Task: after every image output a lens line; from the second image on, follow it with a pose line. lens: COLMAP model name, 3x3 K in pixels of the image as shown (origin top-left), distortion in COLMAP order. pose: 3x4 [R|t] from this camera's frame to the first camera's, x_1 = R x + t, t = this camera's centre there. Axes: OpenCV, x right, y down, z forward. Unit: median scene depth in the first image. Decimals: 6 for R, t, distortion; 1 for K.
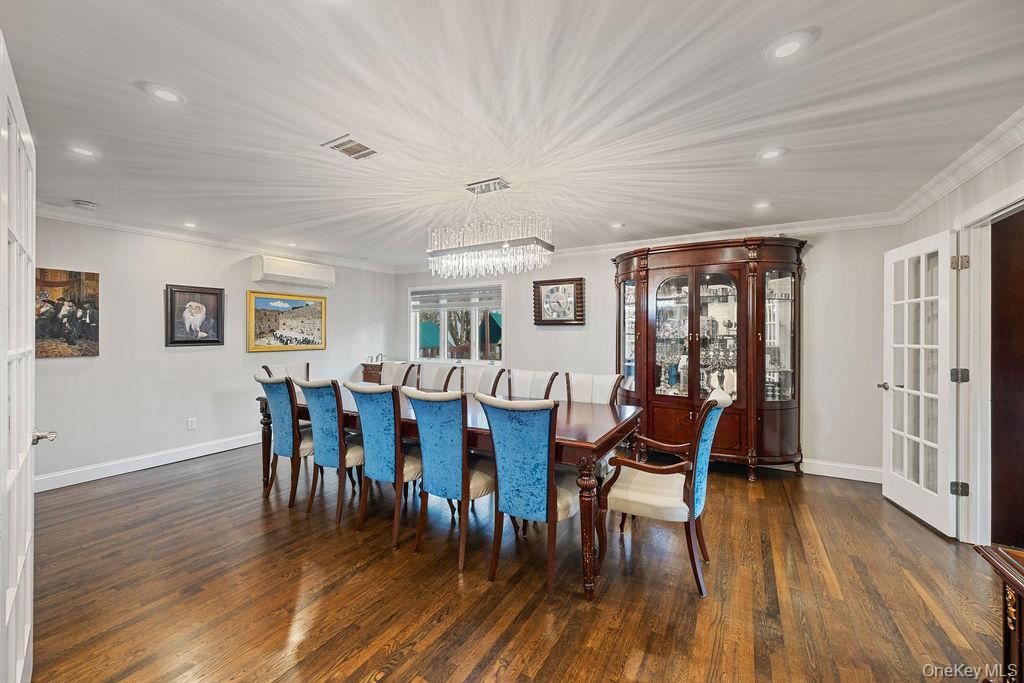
lens RADIAL K [[386.9, 0, 508.9], [0, 386.9, 336.0], [0, 0, 1]] dist [0.012724, -0.000031]
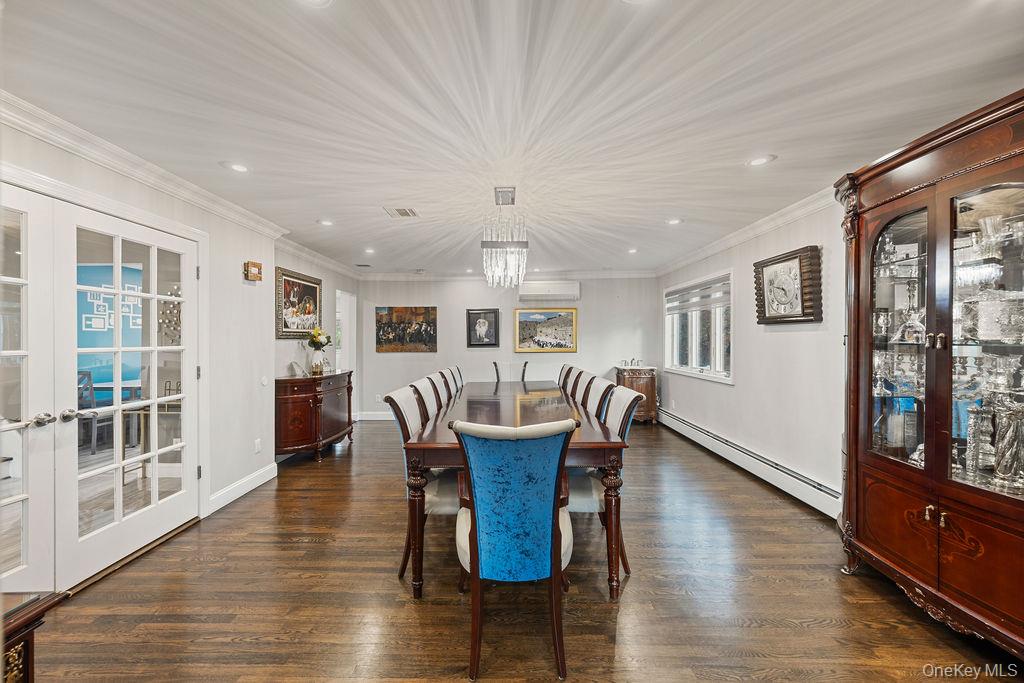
lens RADIAL K [[383.8, 0, 509.8], [0, 383.8, 341.8], [0, 0, 1]] dist [0.002957, 0.000054]
pose [[0.515845, -0.000891, -0.856682, 0.468561], [0.001062, 0.999999, -0.000401, 0.003022], [0.856681, -0.000703, 0.515845, 0.267159]]
